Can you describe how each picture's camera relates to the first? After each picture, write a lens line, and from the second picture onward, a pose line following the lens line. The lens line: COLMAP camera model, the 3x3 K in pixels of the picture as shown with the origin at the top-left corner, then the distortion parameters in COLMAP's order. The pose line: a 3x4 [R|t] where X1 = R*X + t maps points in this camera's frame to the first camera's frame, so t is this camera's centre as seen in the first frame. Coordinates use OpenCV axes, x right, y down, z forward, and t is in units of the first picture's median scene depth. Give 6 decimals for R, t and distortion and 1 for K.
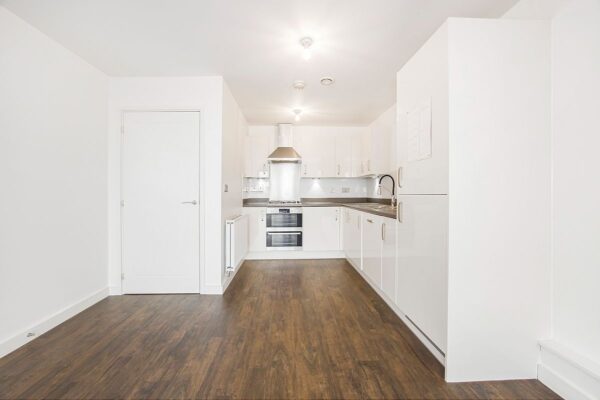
lens RADIAL K [[244.6, 0, 300.0], [0, 244.6, 200.0], [0, 0, 1]] dist [-0.002329, -0.000176]
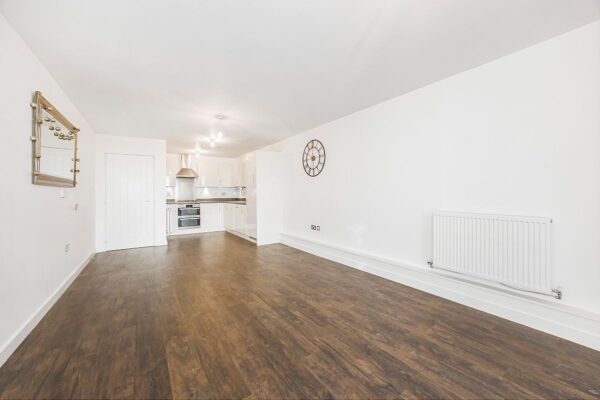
lens RADIAL K [[244.6, 0, 300.0], [0, 244.6, 200.0], [0, 0, 1]] dist [-0.002329, -0.000176]
pose [[0.870501, -0.012089, 0.492018, -0.232707], [0.014742, 0.999890, -0.001515, 0.016131], [-0.491945, 0.008572, 0.870584, -0.915359]]
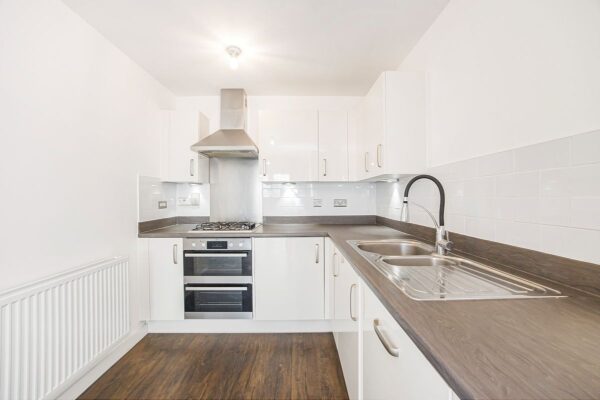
lens RADIAL K [[244.6, 0, 300.0], [0, 244.6, 200.0], [0, 0, 1]] dist [-0.002329, -0.000176]
pose [[0.999235, 0.001922, -0.039051, 0.131781], [-0.002606, 0.999844, -0.017476, -0.043220], [0.039011, 0.017564, 0.999084, 0.472436]]
